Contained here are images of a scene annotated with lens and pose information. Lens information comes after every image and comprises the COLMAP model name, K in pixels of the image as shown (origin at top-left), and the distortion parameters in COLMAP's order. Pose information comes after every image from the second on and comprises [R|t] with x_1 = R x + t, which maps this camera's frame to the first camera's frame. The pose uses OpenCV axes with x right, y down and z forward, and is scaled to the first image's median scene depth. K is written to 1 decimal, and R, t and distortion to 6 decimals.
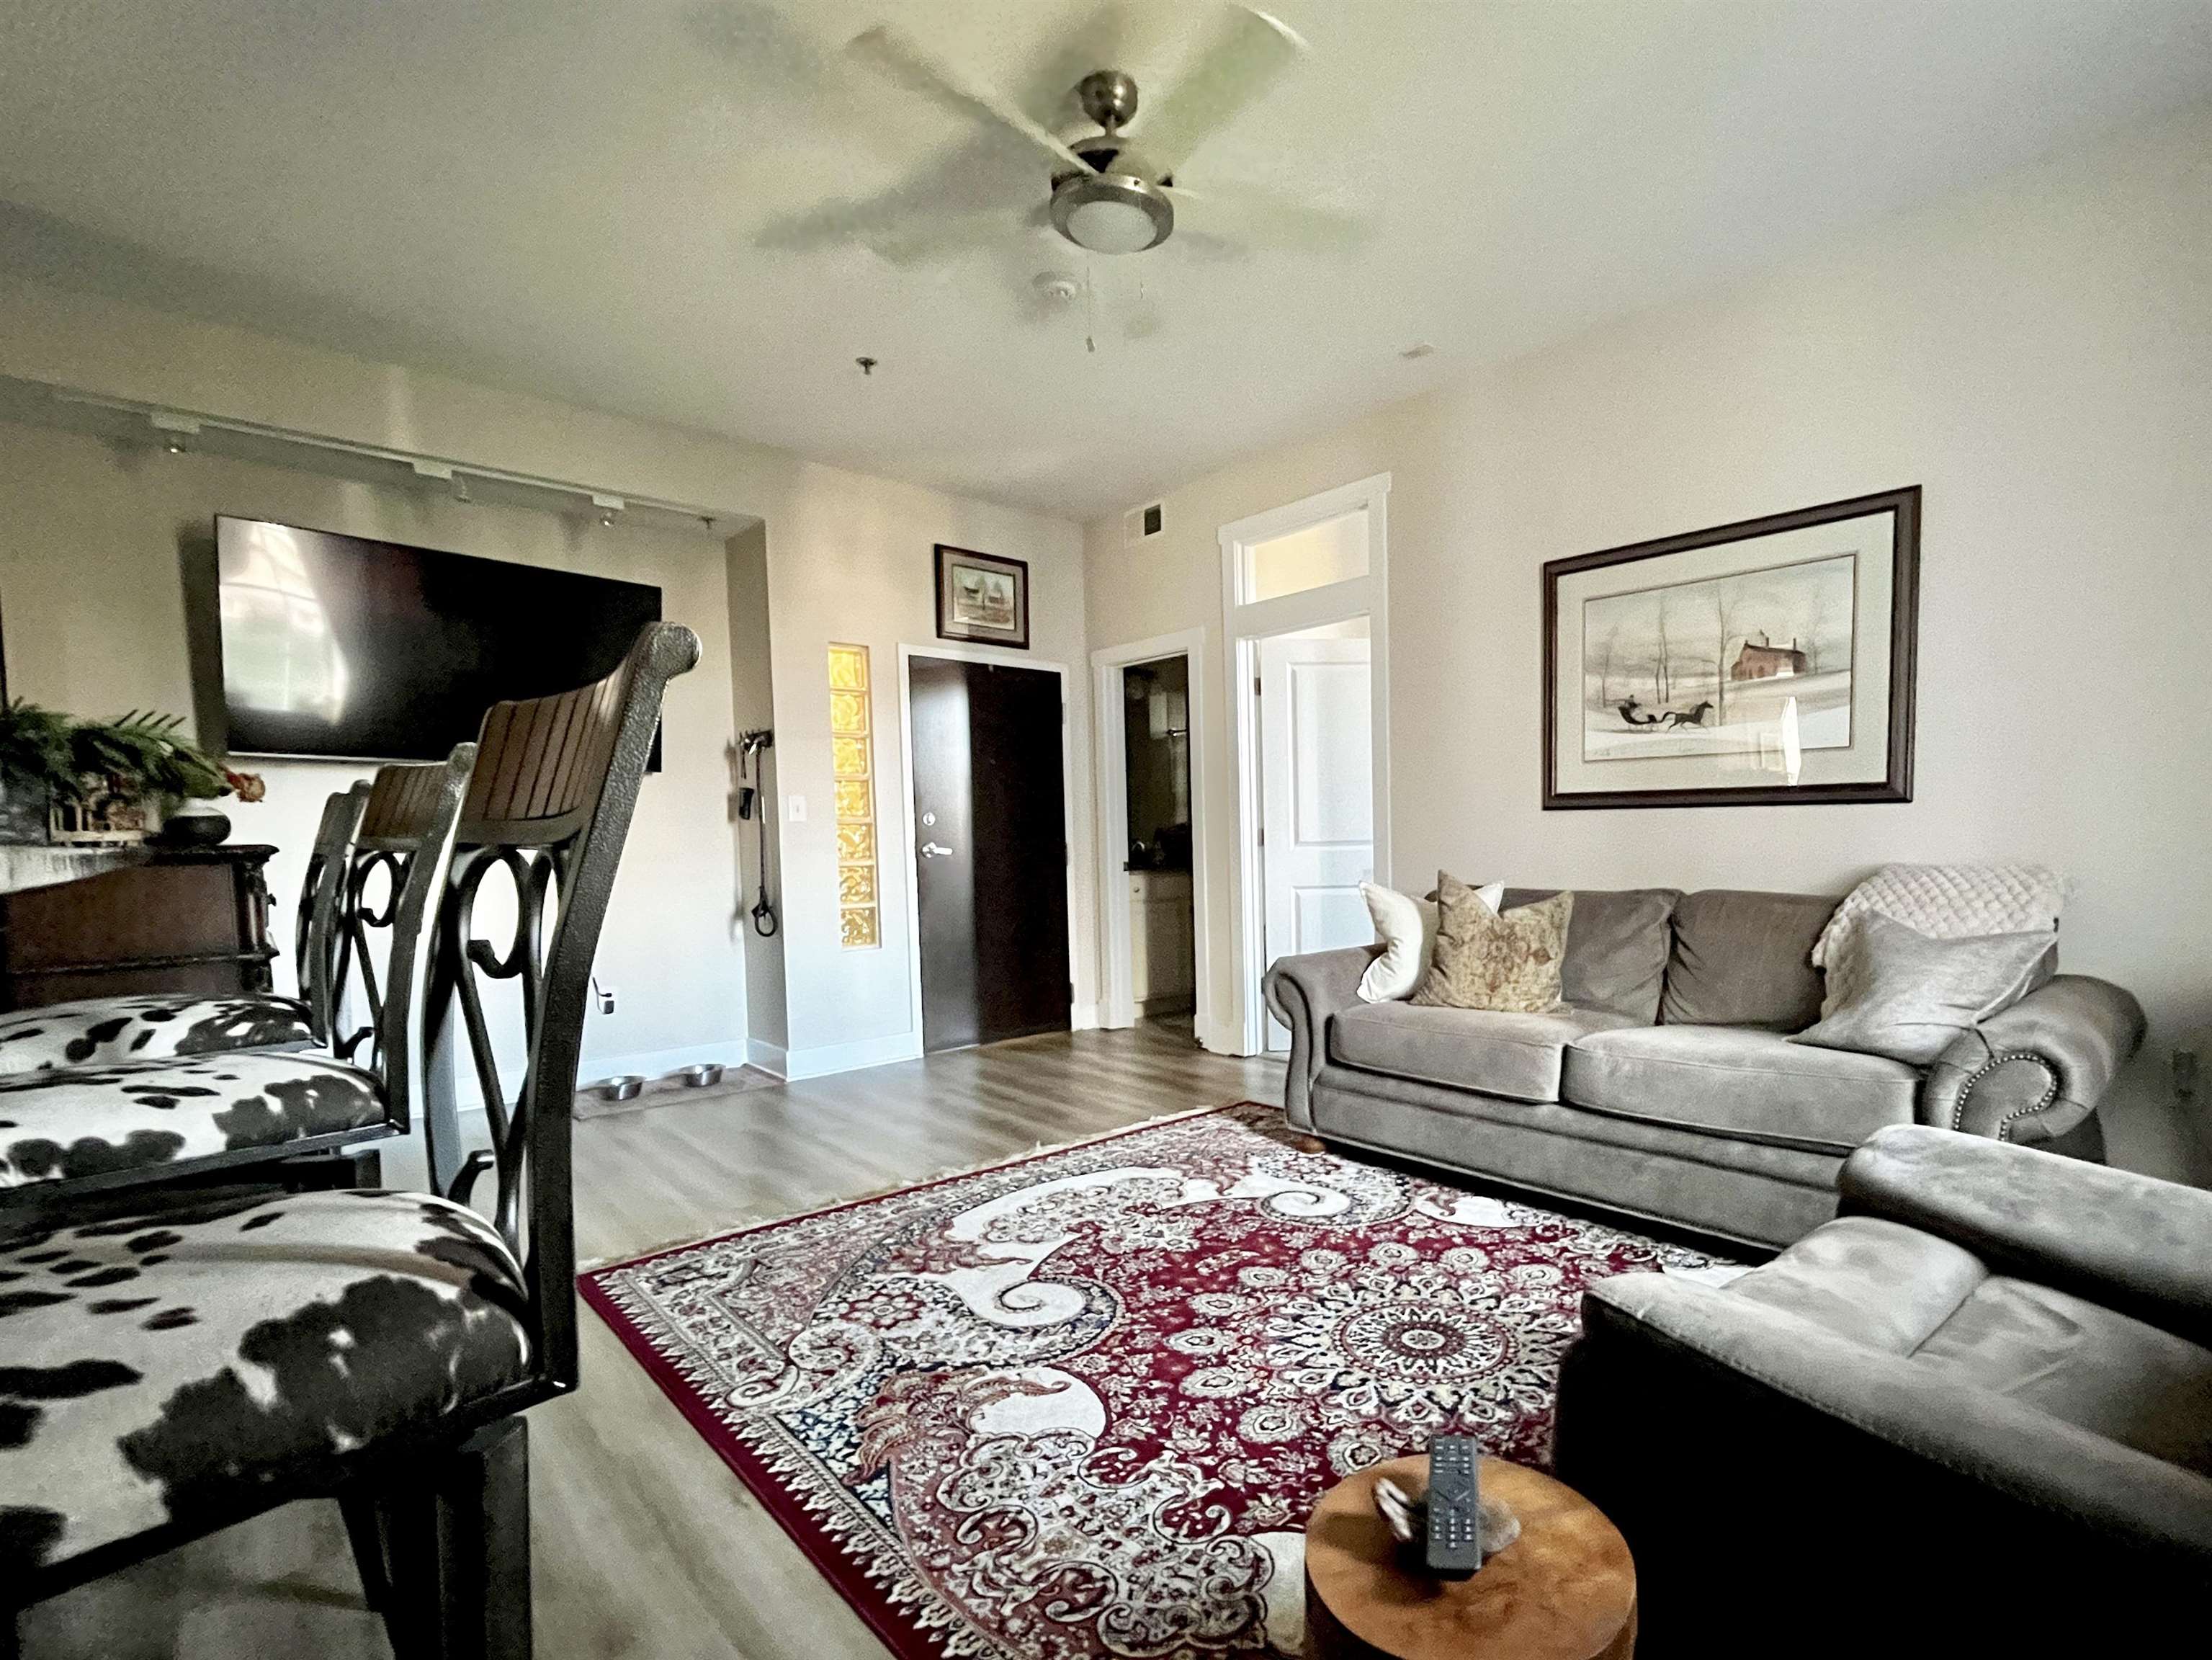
lens RADIAL K [[1037.9, 0, 1239.9], [0, 1037.9, 901.1], [0, 0, 1]] dist [-0.012153, 0.003621]
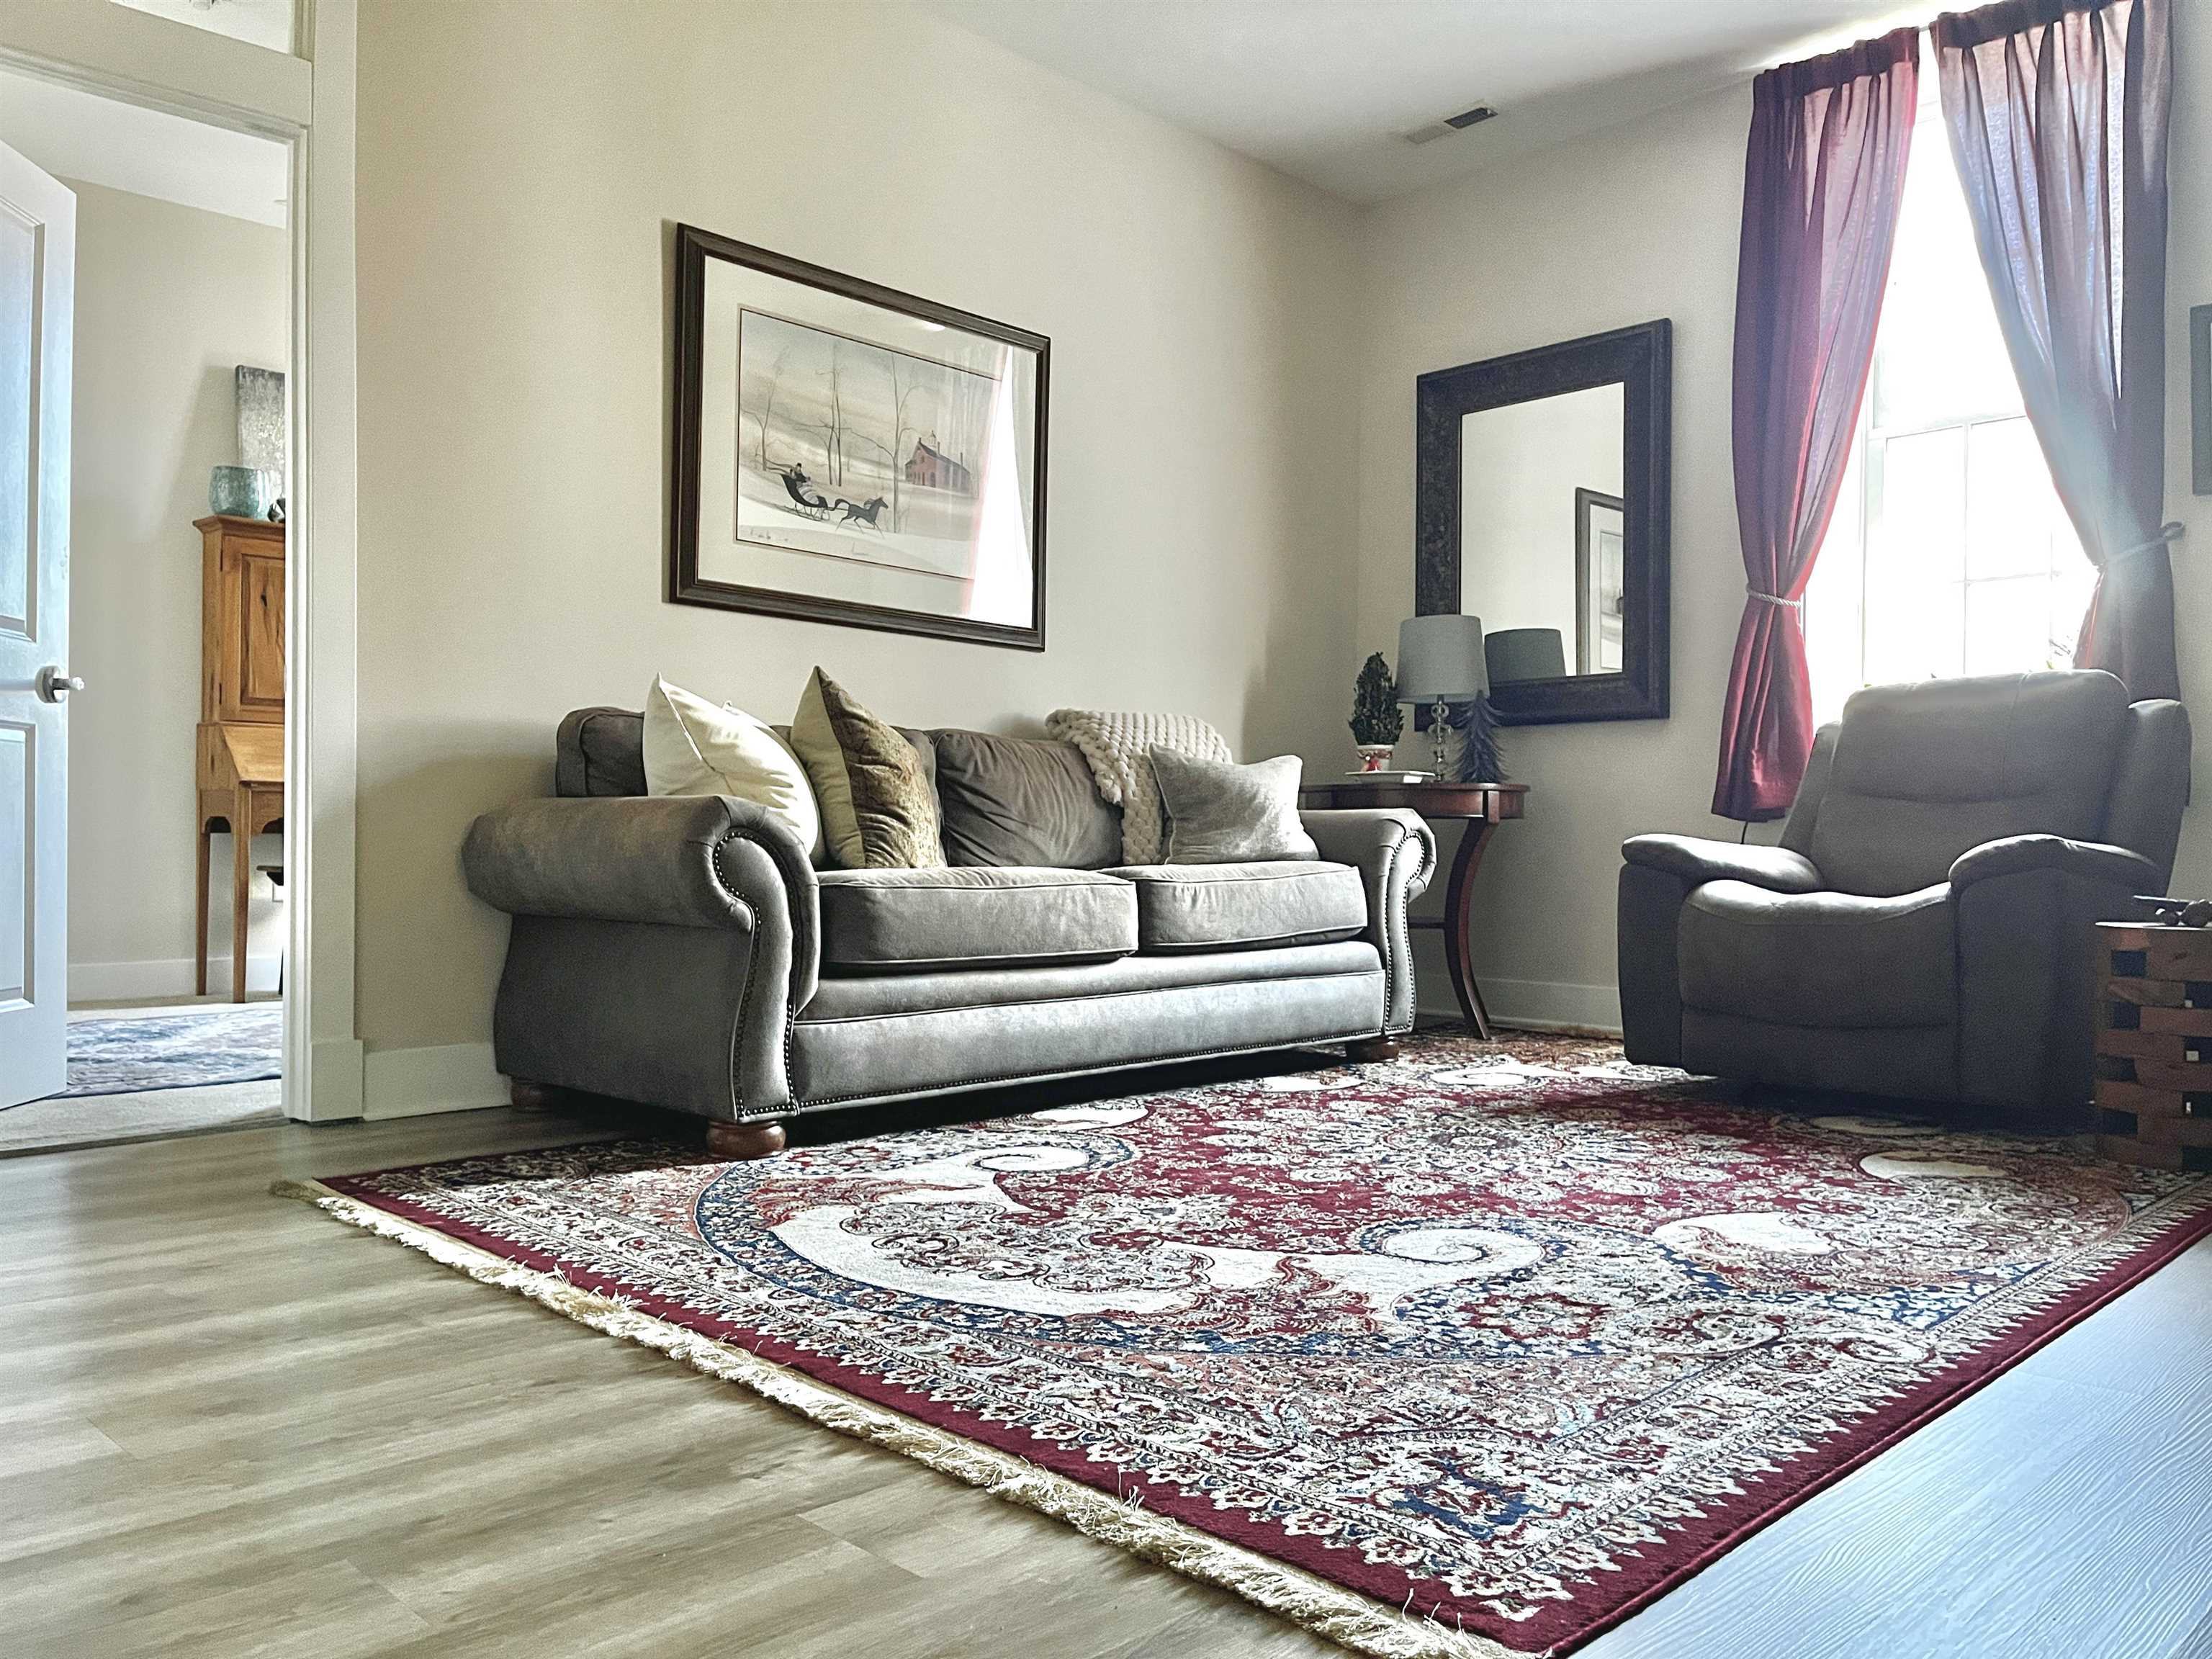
lens RADIAL K [[1673.6, 0, 1105.0], [0, 1673.6, 839.6], [0, 0, 1]] dist [0.082262, -0.104519]
pose [[-0.000366, 0.018198, 0.999834, -0.803646], [0.052127, 0.998475, -0.018154, 0.099325], [-0.998640, 0.052112, -0.001314, 0.793112]]
